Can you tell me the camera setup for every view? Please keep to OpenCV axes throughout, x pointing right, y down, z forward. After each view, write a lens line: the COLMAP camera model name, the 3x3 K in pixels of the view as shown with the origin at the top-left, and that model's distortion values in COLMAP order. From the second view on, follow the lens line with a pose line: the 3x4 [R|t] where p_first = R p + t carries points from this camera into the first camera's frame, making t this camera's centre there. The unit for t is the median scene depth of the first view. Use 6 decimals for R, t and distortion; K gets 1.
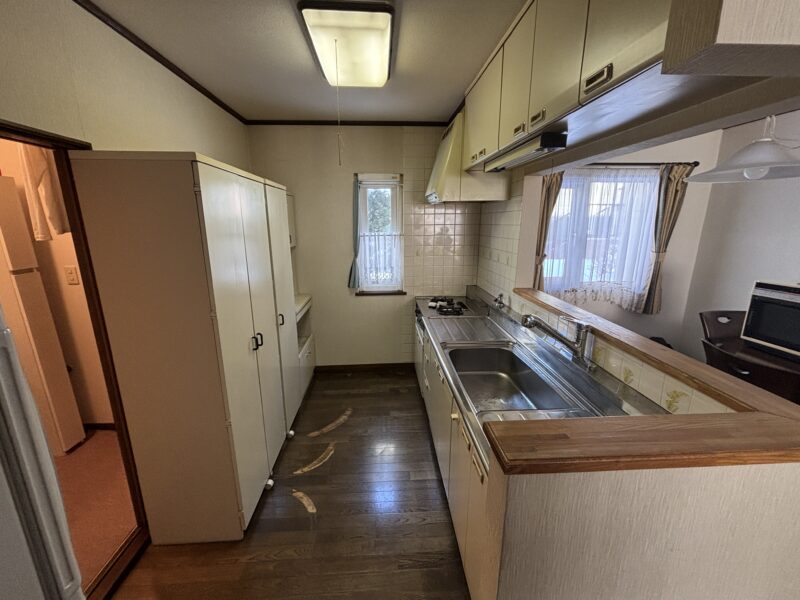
lens RADIAL K [[318.8, 0, 383.2], [0, 318.8, 298.5], [0, 0, 1]] dist [0.000365, -0.006793]
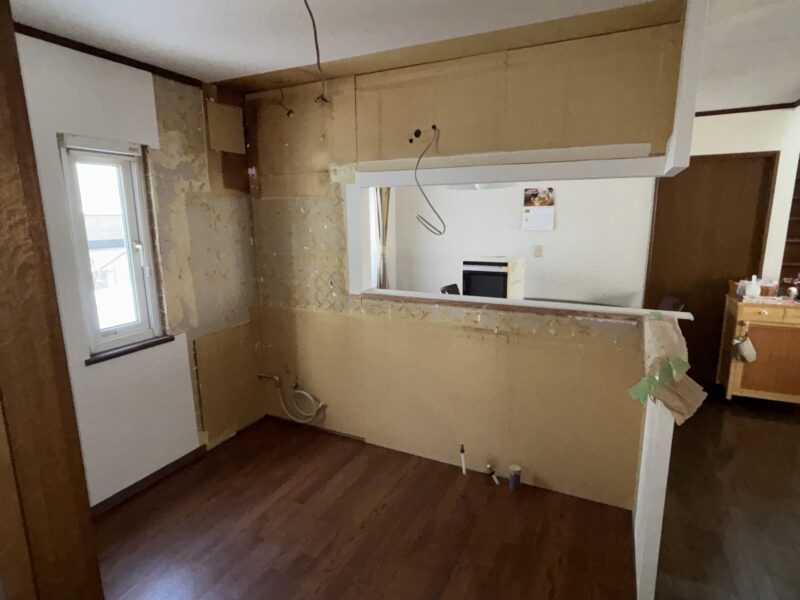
lens RADIAL K [[444.1, 0, 400.0], [0, 444.1, 300.0], [0, 0, 1]] dist [0.002419, -0.000299]
pose [[0.474163, -0.167016, 0.864450, -0.496510], [0.209889, 0.974978, 0.073243, -0.063832], [-0.855053, 0.146710, 0.497354, 0.207963]]
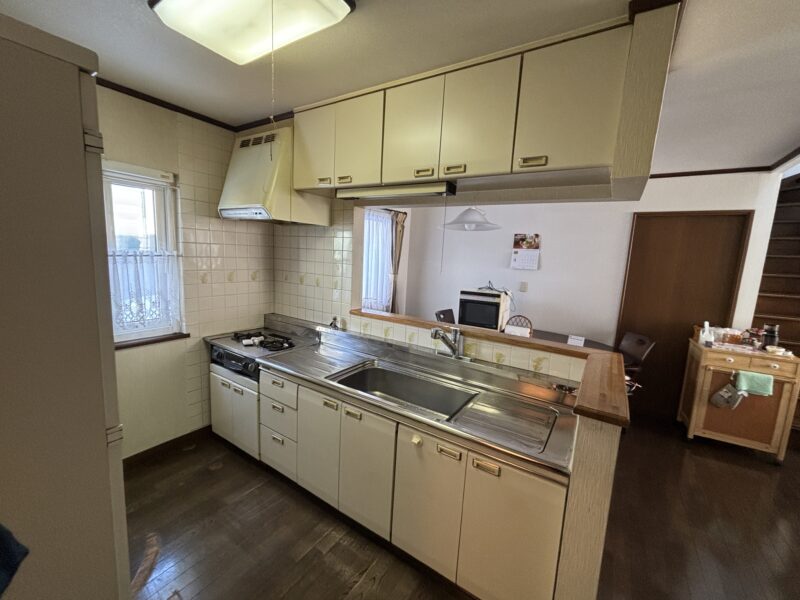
lens RADIAL K [[323.4, 0, 409.6], [0, 323.4, 296.9], [0, 0, 1]] dist [-0.037469, 0.017895]
pose [[0.564492, -0.073647, 0.822146, -0.263781], [0.136261, 0.990661, -0.004815, -0.033536], [-0.814114, 0.114745, 0.569256, 0.178490]]
